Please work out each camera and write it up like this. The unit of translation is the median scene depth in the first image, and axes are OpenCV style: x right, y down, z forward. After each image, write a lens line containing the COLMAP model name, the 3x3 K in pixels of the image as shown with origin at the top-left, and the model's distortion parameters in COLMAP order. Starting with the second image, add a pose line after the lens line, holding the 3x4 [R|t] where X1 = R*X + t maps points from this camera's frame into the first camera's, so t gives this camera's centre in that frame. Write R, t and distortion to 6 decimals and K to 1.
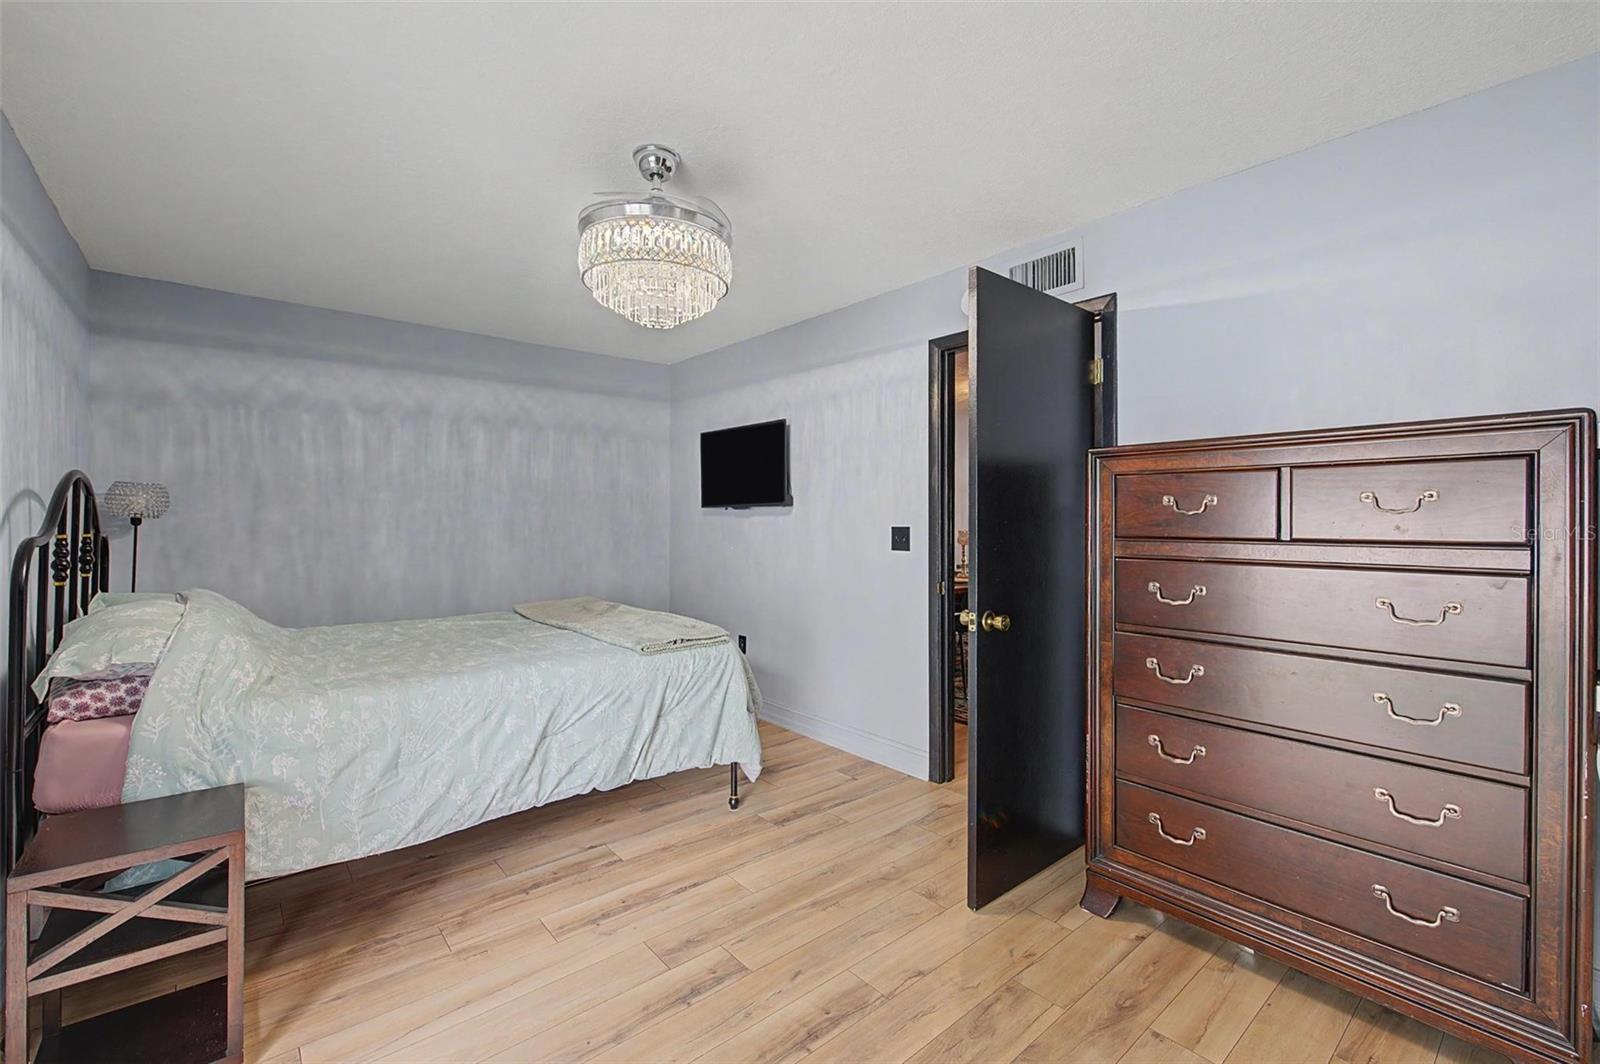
lens RADIAL K [[688.6, 0, 800.2], [0, 688.6, 527.0], [0, 0, 1]] dist [0.003285, -0.004544]
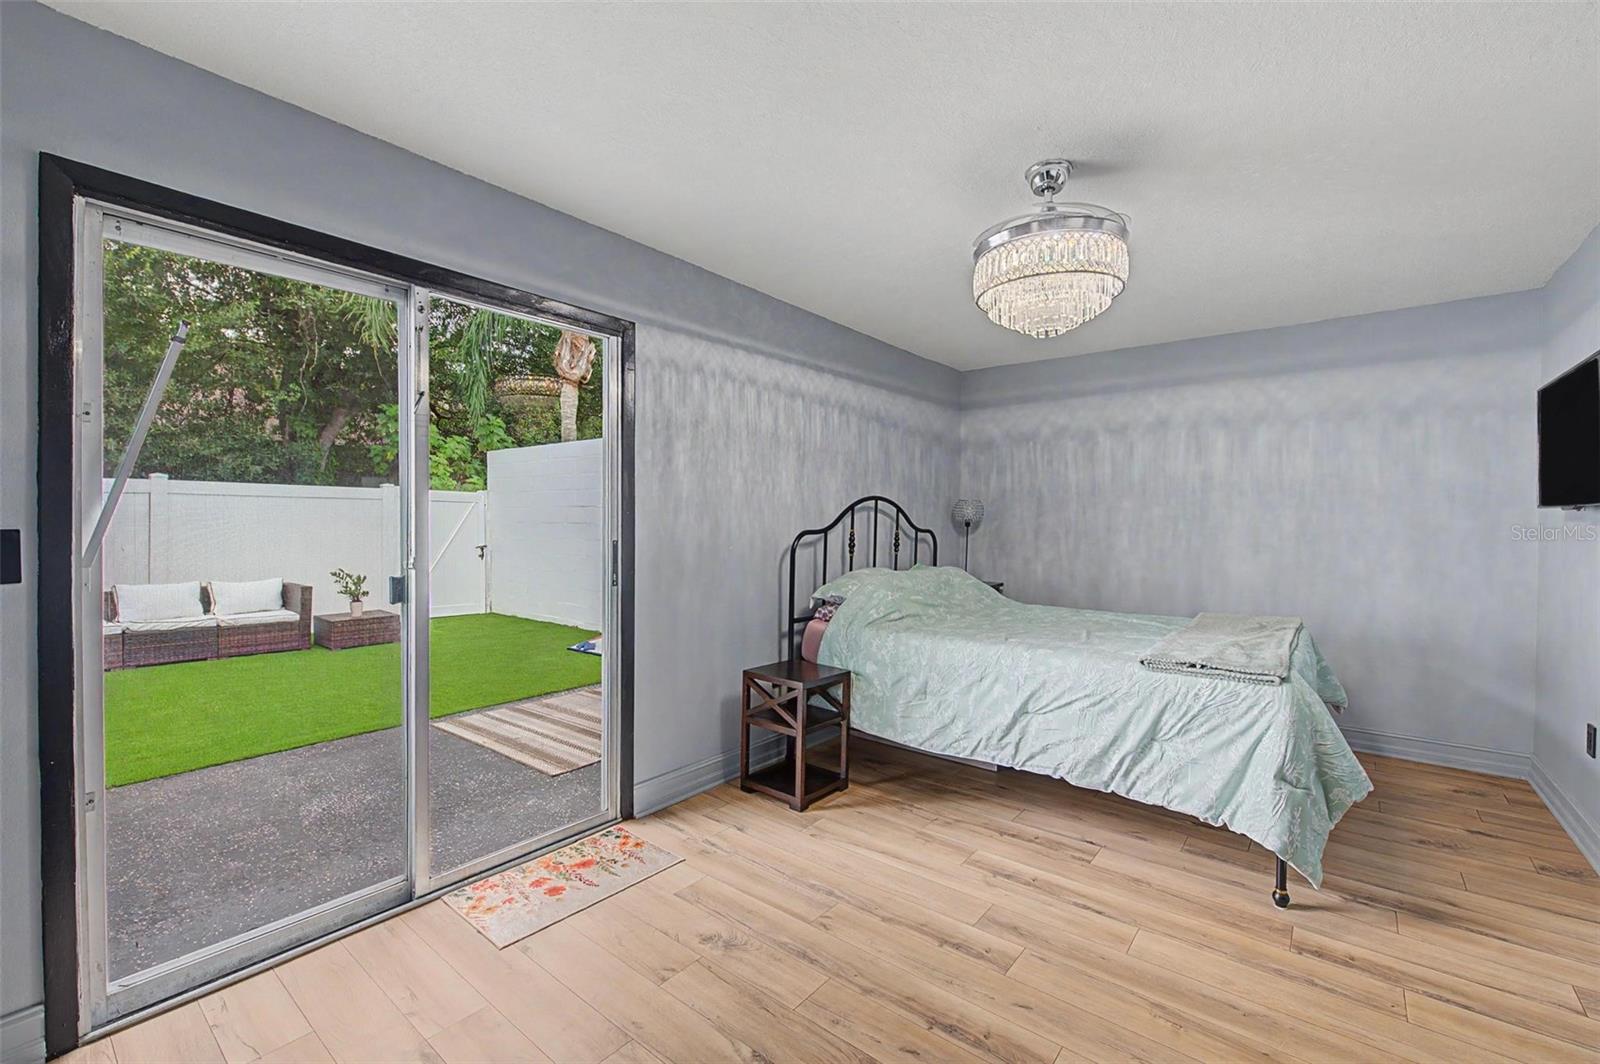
lens RADIAL K [[684.7, 0, 786.2], [0, 684.7, 531.3], [0, 0, 1]] dist [0.001144, -0.000484]
pose [[0.165443, 0.014274, -0.986116, 0.598770], [-0.018707, 0.999761, 0.011333, -0.001898], [0.986042, 0.016573, 0.165670, 0.361129]]
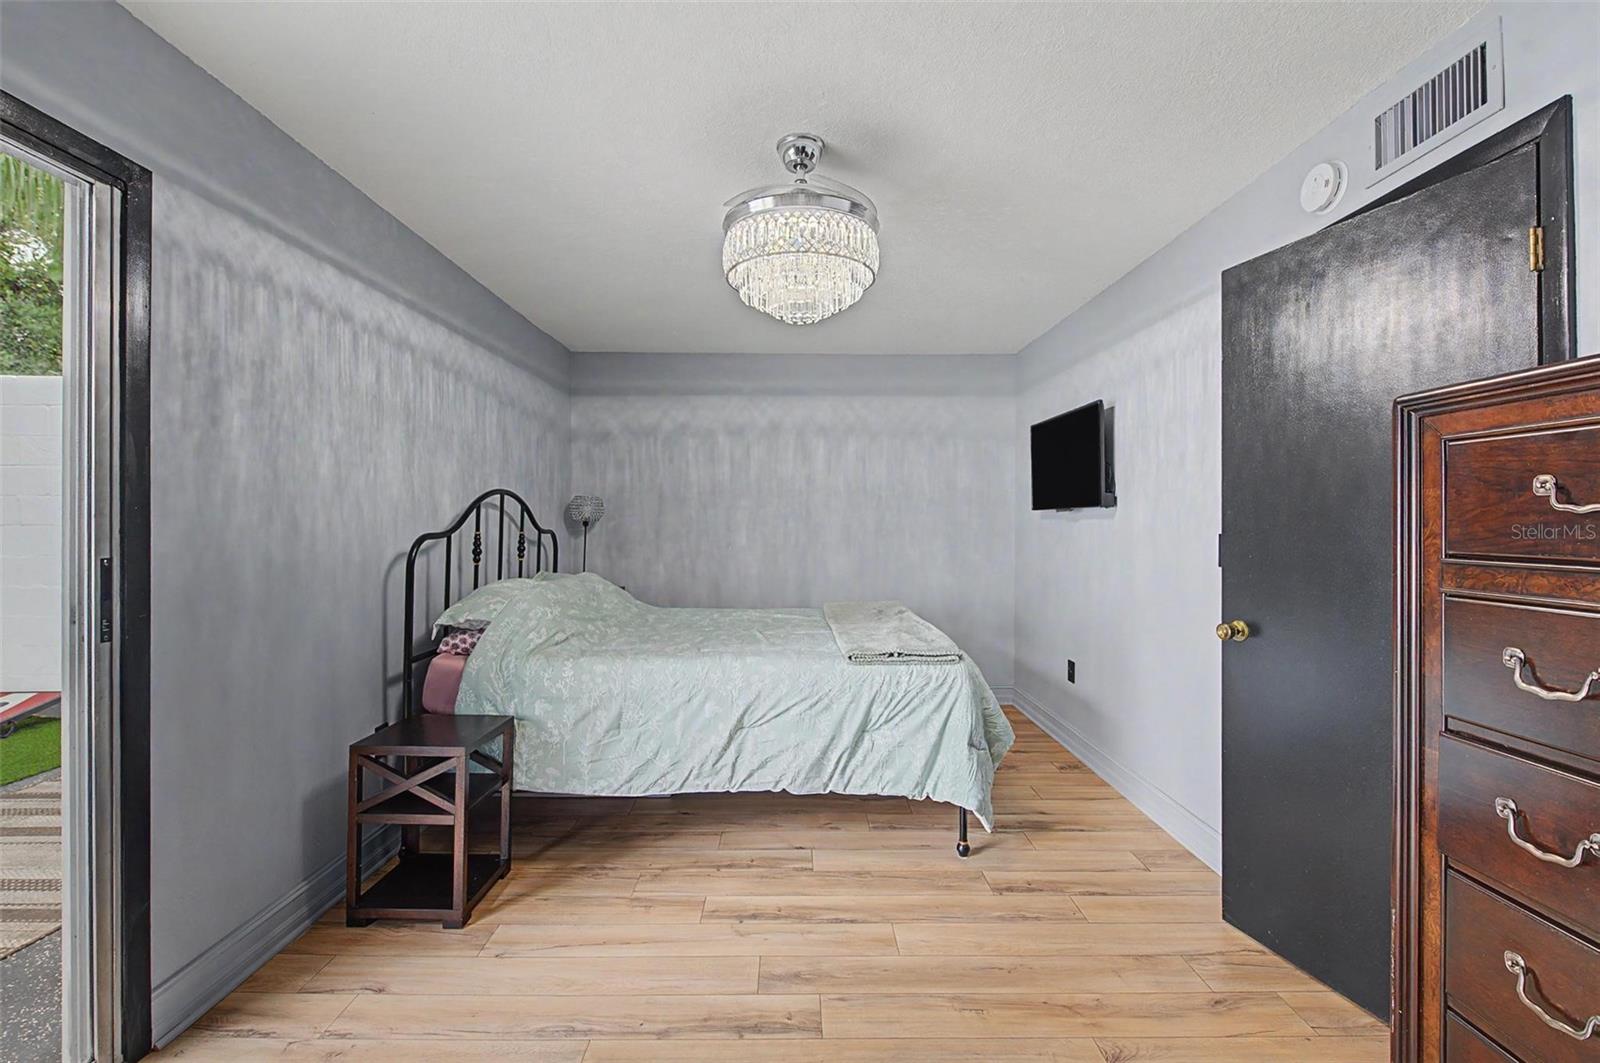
lens RADIAL K [[694.9, 0, 797.3], [0, 694.9, 522.2], [0, 0, 1]] dist [0.005173, -0.004588]
pose [[0.762956, 0.001616, -0.646448, 0.337096], [-0.009753, 0.999912, -0.009011, -0.001834], [0.646377, 0.013180, 0.762905, 0.207636]]
